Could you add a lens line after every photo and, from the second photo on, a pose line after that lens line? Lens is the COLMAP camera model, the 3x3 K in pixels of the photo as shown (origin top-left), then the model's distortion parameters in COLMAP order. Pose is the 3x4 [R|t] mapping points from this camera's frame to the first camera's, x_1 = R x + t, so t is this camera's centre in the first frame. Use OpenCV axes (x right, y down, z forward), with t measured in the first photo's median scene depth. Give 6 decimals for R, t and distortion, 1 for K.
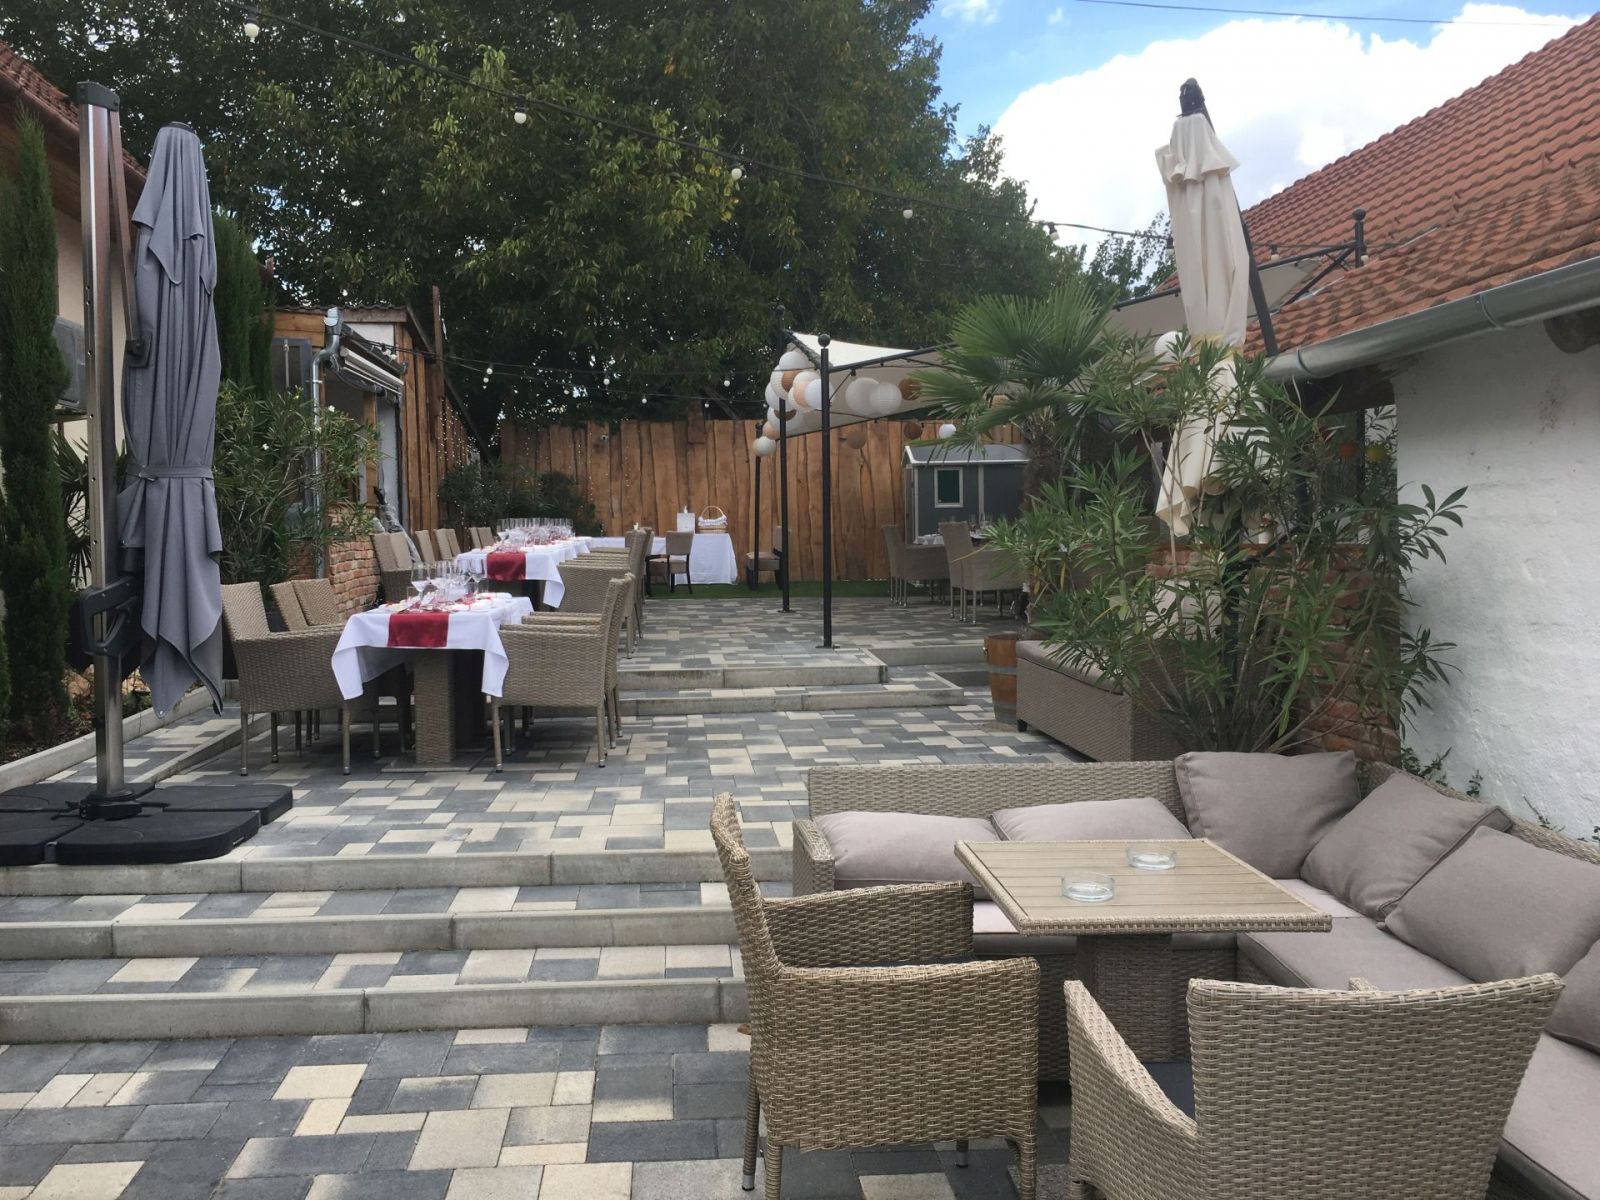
lens RADIAL K [[1323.6, 0, 815.3], [0, 1323.6, 568.5], [0, 0, 1]] dist [0.048905, -0.034973]
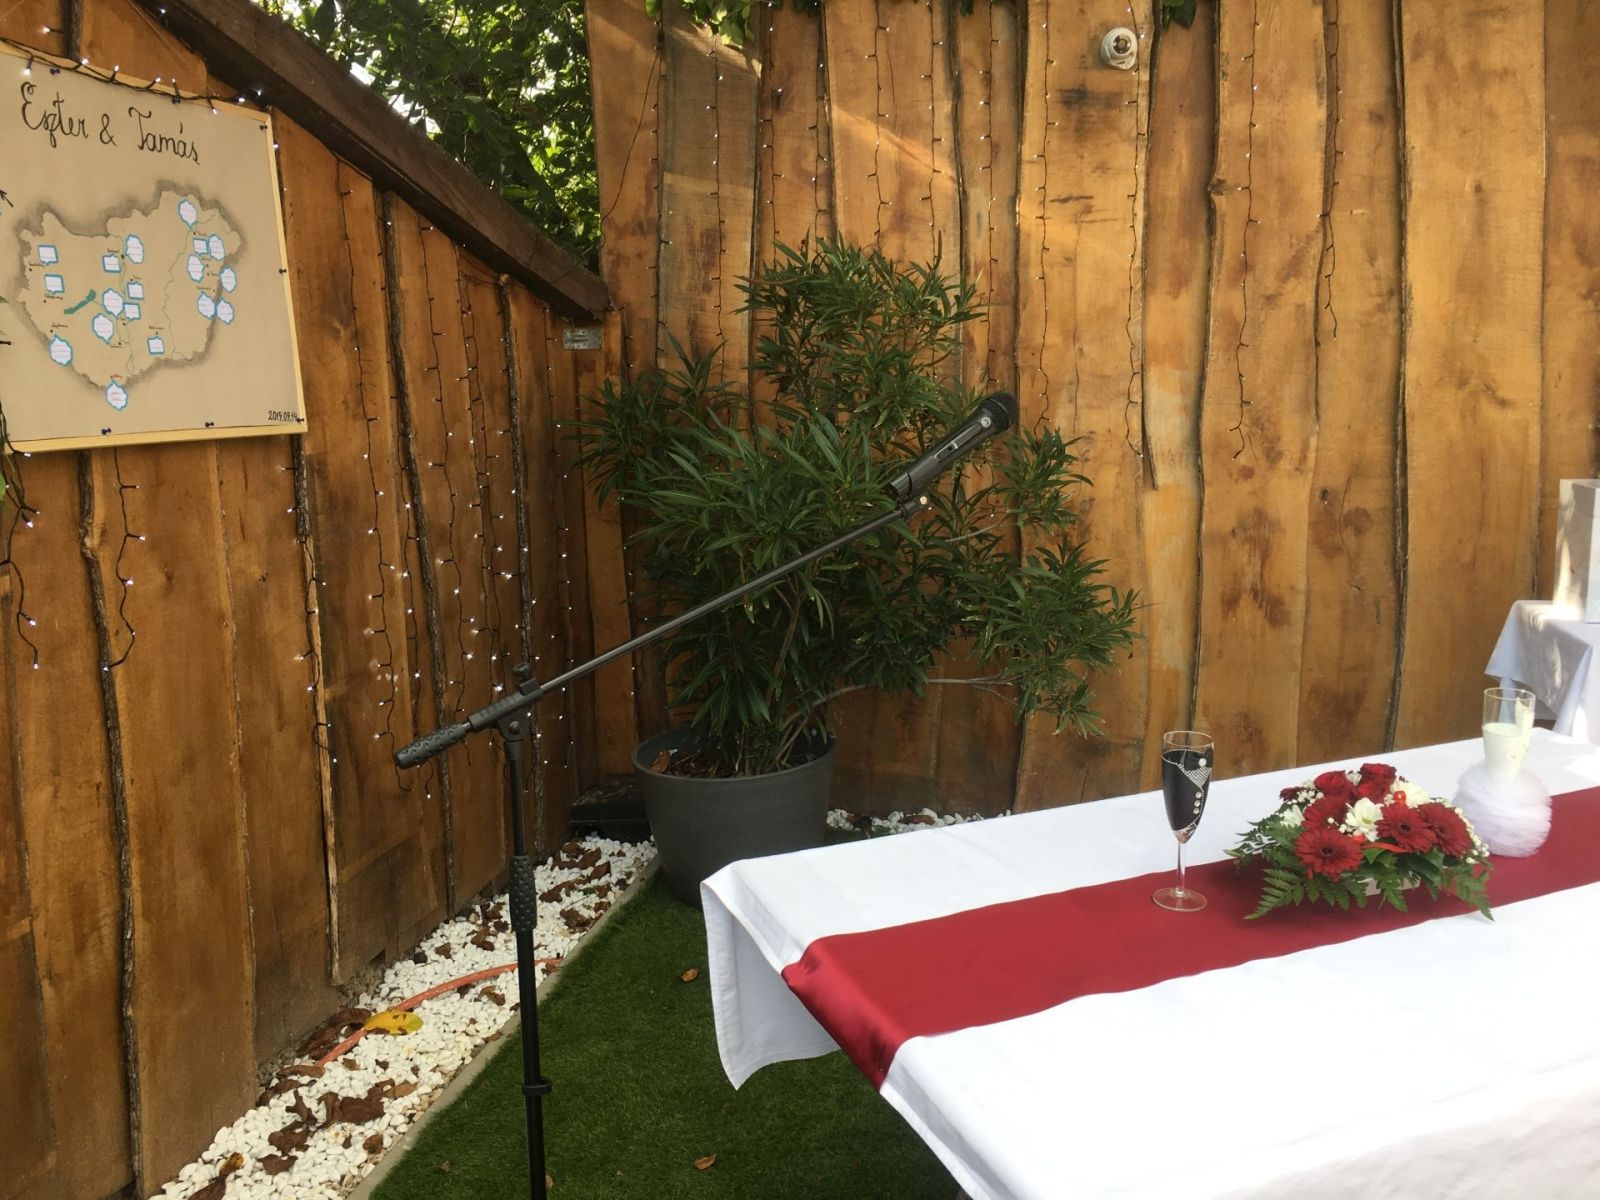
lens RADIAL K [[1323.6, 0, 785.4], [0, 1323.6, 605.7], [0, 0, 1]] dist [0.048905, -0.034973]
pose [[0.947701, 0.042188, -0.316358, -0.160104], [0.007760, 0.987886, 0.154985, -0.058852], [0.319064, -0.149334, 0.935894, 0.908889]]
